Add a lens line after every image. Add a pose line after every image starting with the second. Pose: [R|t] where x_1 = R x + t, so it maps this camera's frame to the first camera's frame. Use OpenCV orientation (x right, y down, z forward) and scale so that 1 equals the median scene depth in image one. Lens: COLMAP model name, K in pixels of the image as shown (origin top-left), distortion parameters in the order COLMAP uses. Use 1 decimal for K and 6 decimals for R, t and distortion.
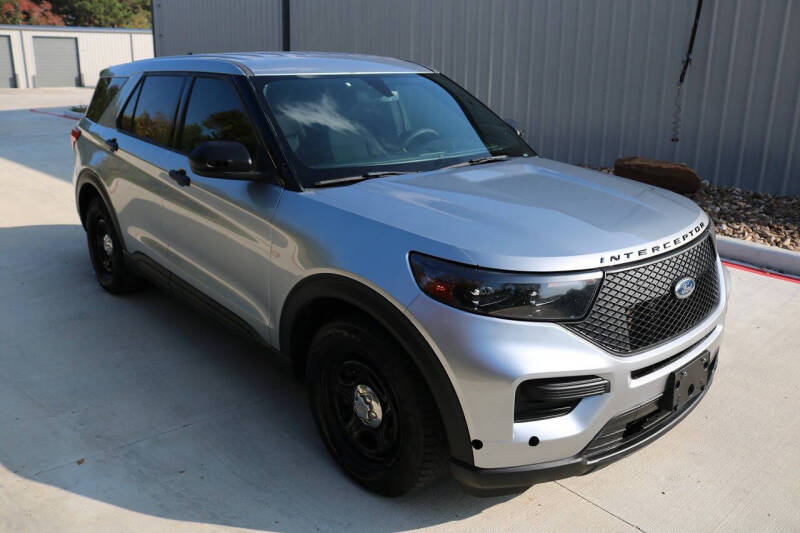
lens RADIAL K [[659.7, 0, 400.0], [0, 659.7, 266.5], [0, 0, 1]] dist [-0.160436, 0.127608]
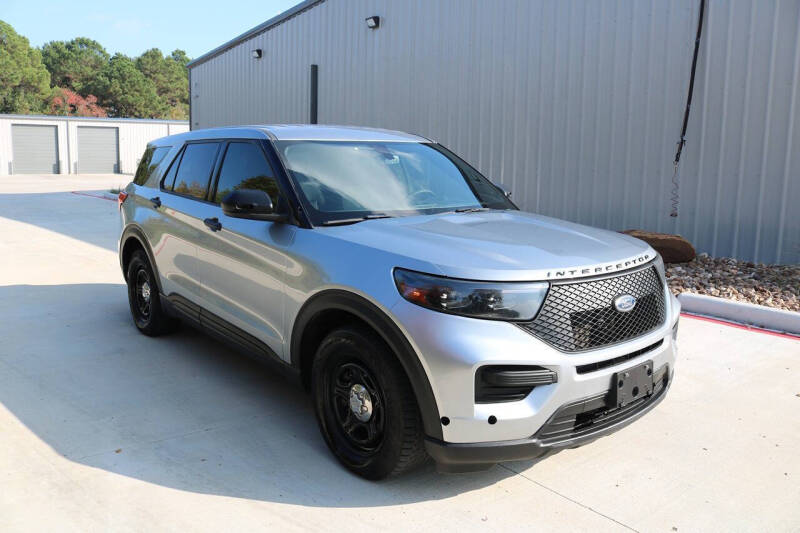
lens RADIAL K [[659.7, 0, 400.0], [0, 659.7, 266.5], [0, 0, 1]] dist [-0.160436, 0.127608]
pose [[0.999190, 0.008288, -0.039391, 0.057760], [-0.013525, 0.990804, -0.134627, 0.110038], [0.037913, 0.135051, 0.990113, -0.183231]]
